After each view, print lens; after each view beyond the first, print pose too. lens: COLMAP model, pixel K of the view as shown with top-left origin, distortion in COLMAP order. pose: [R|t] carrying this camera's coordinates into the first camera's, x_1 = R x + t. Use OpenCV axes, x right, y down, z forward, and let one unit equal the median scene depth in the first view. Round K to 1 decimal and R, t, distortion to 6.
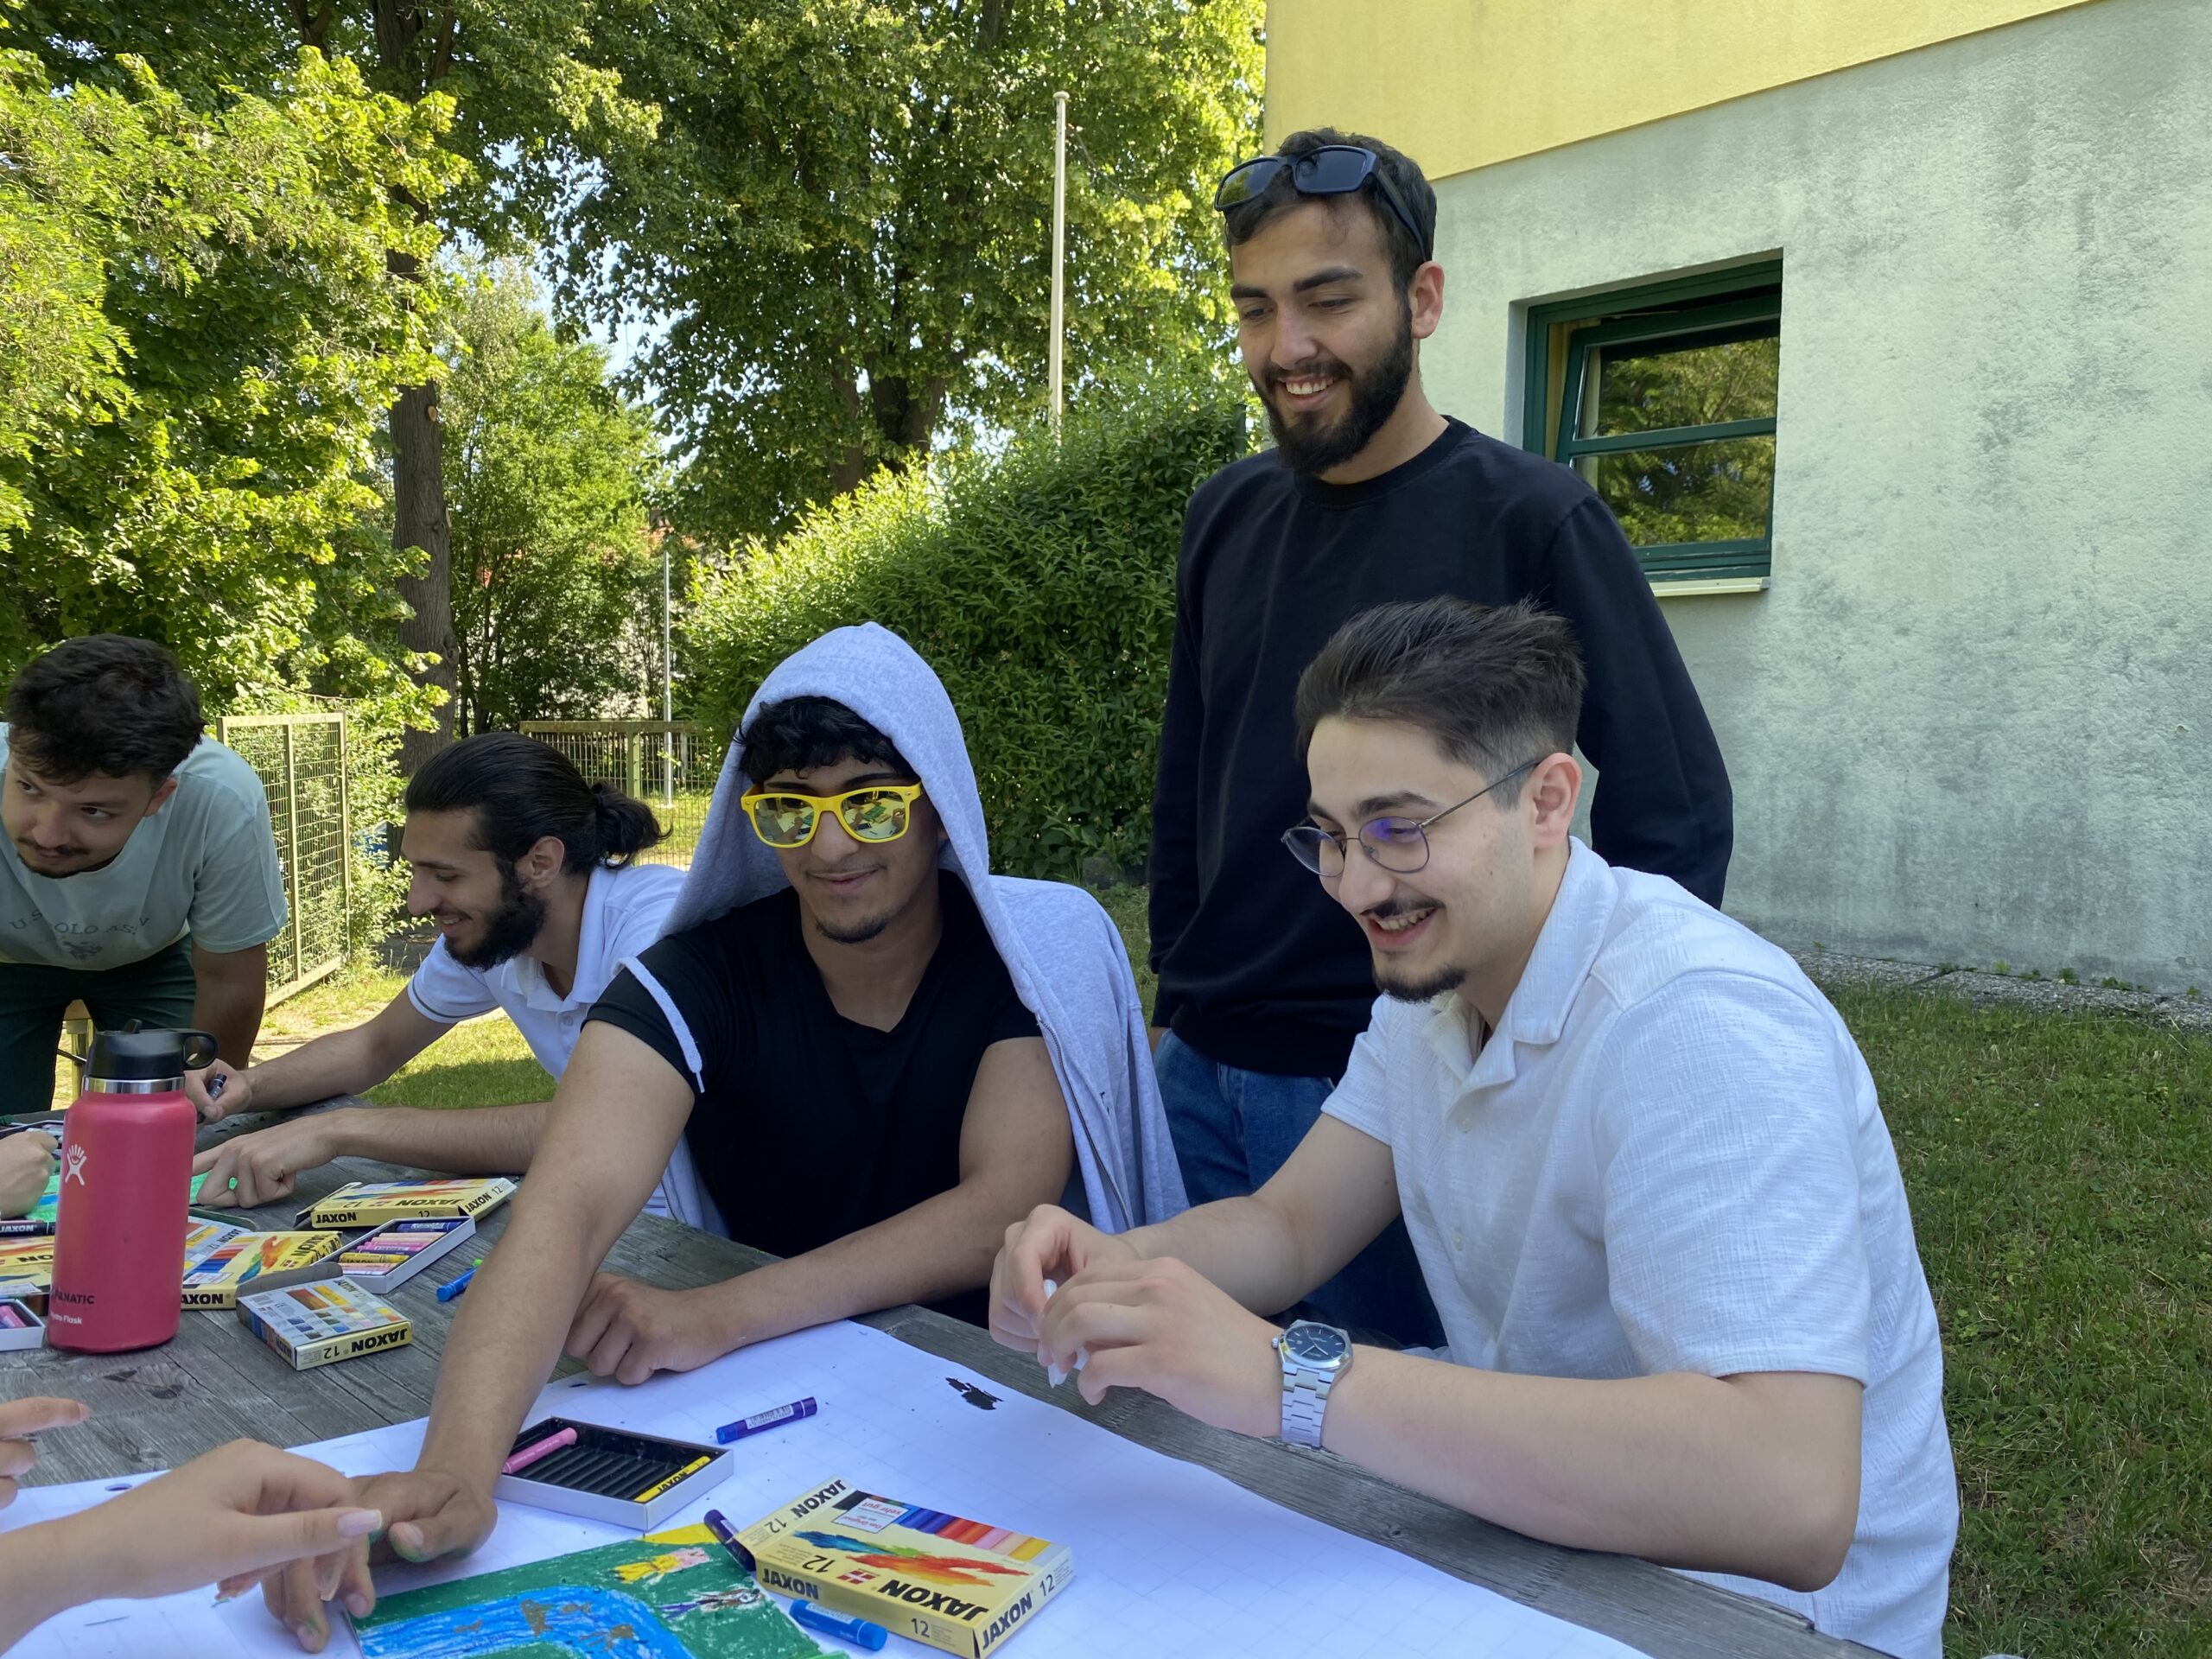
lens RADIAL K [[1642.4, 0, 1124.9], [0, 1642.4, 846.3], [0, 0, 1]] dist [0.005708, -0.011666]
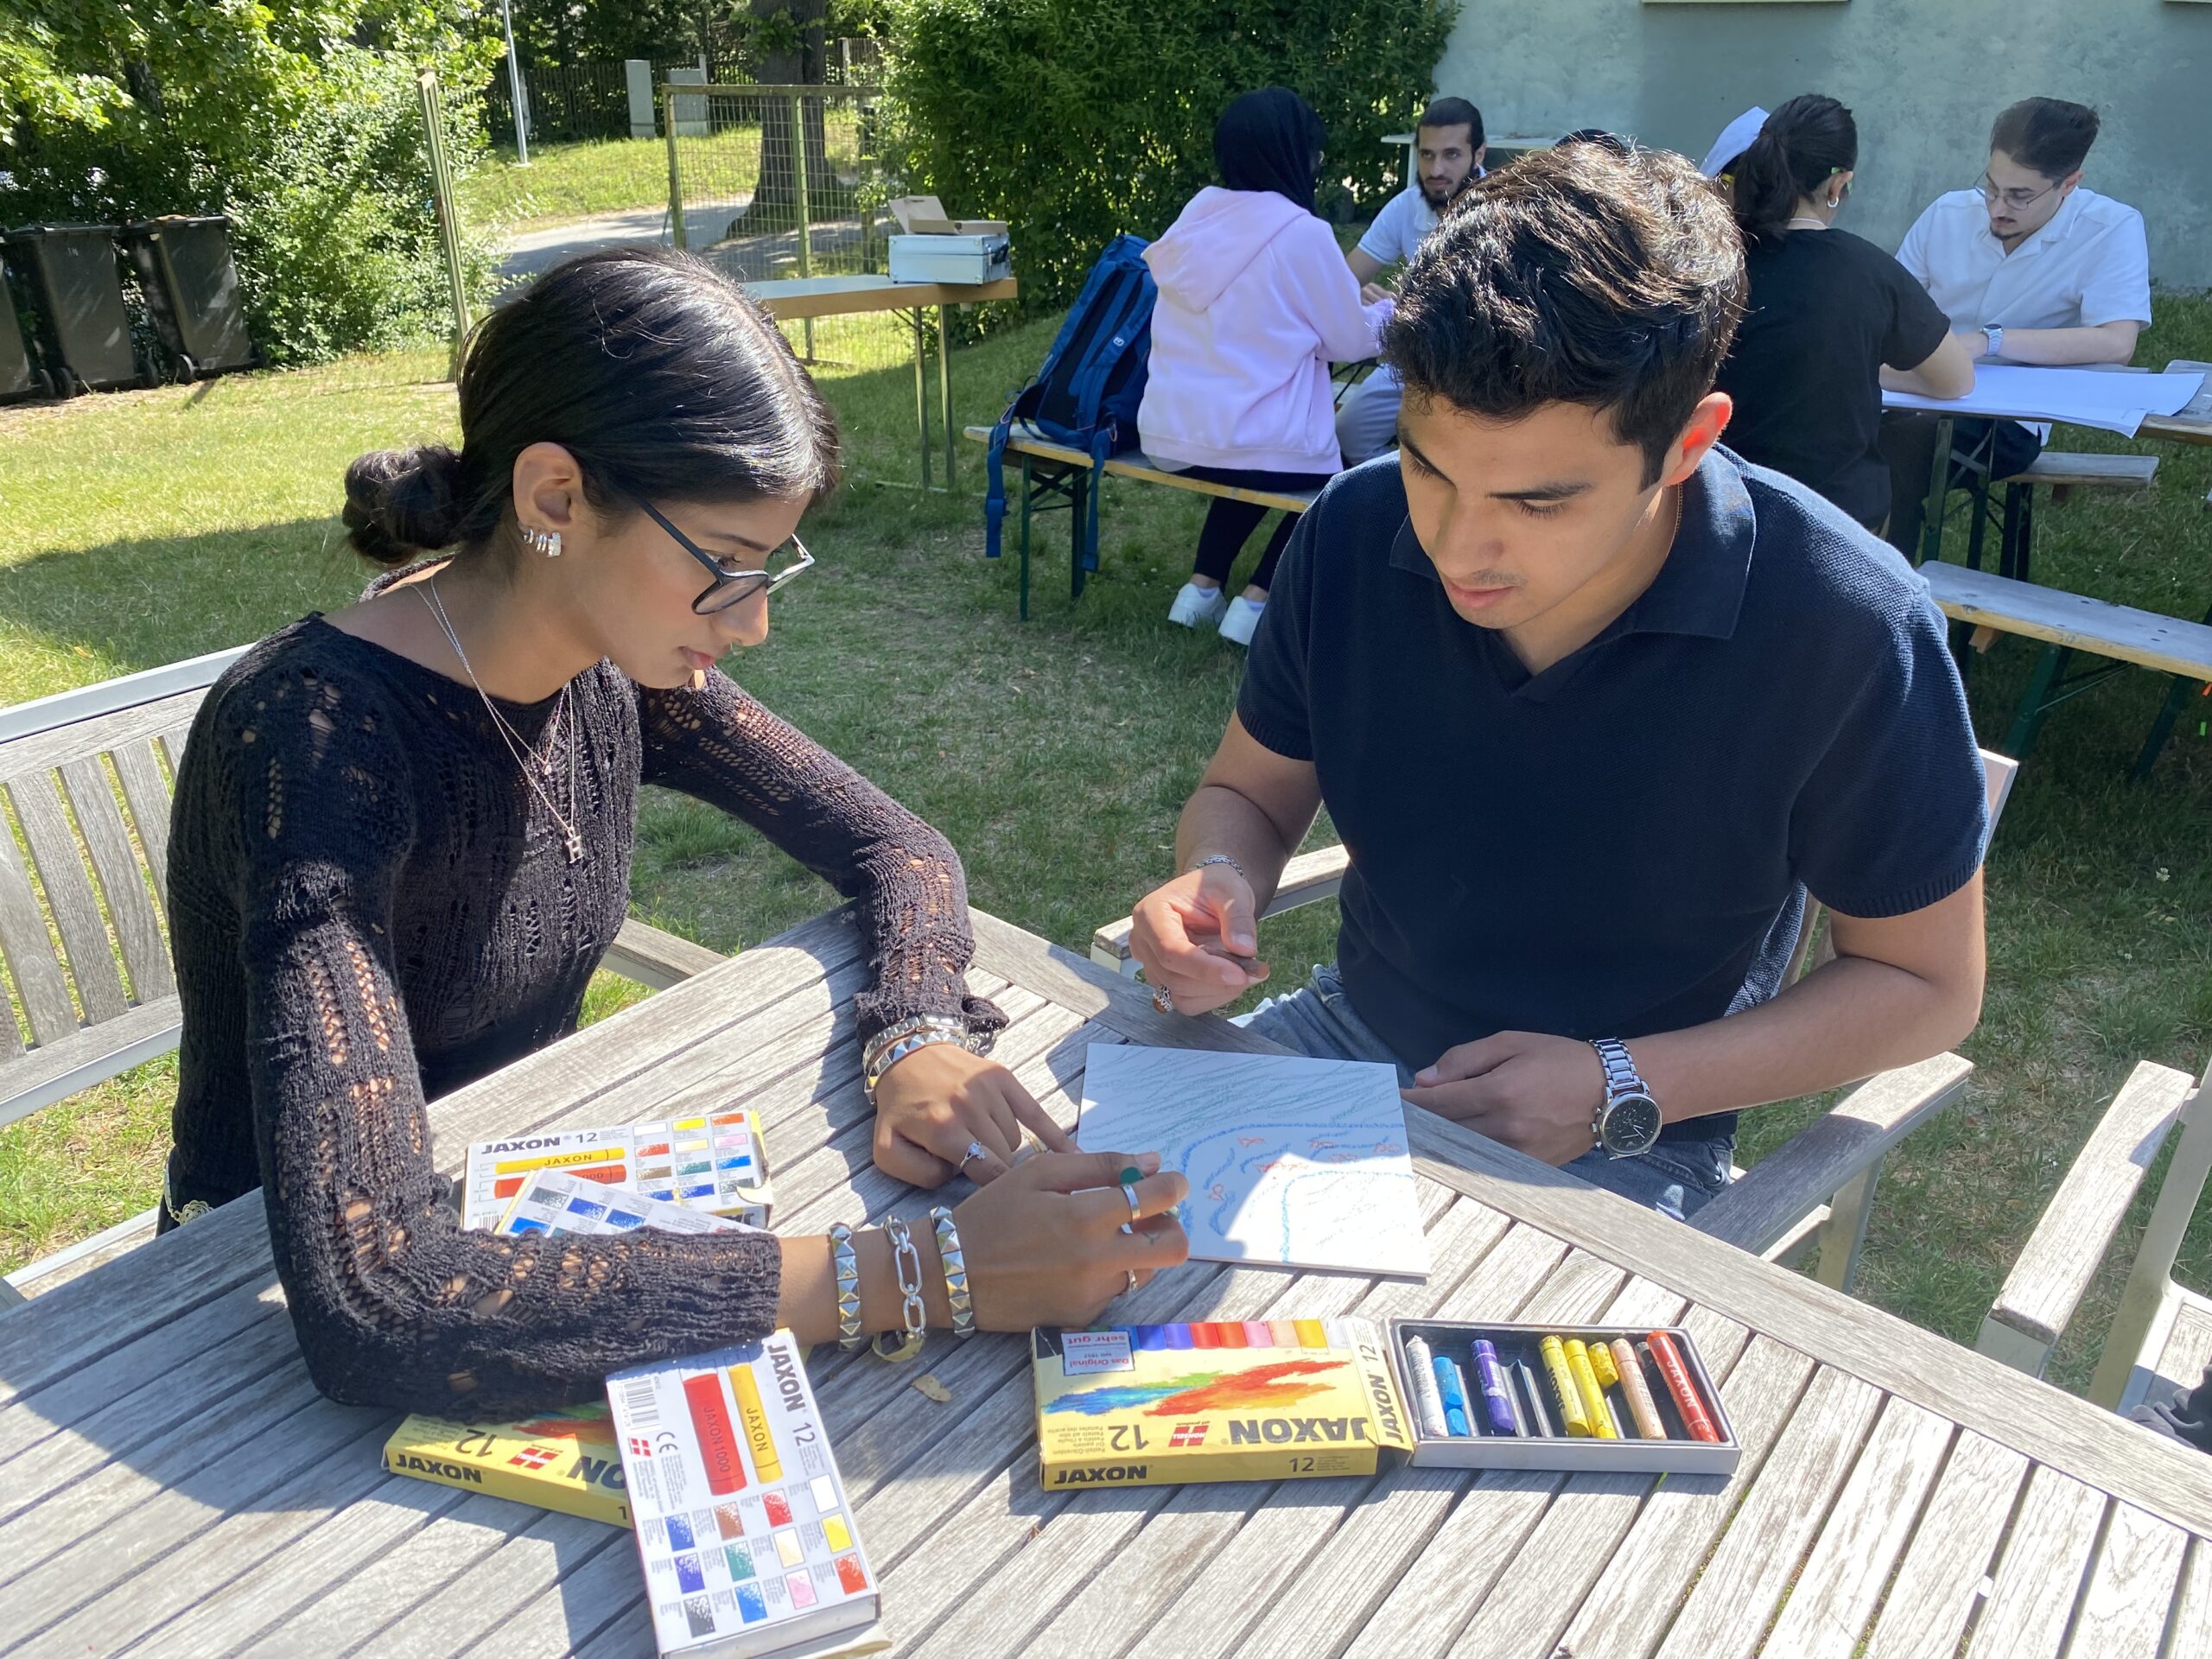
lens RADIAL K [[1652.9, 0, 1106.0], [0, 1652.9, 829.5], [0, 0, 1]] dist [0.000897, 0.005375]
pose [[0.991456, -0.043772, 0.122877, -0.196891], [-0.001185, 0.938955, 0.344037, 0.012675], [-0.130435, -0.341244, 0.930881, -0.218894]]
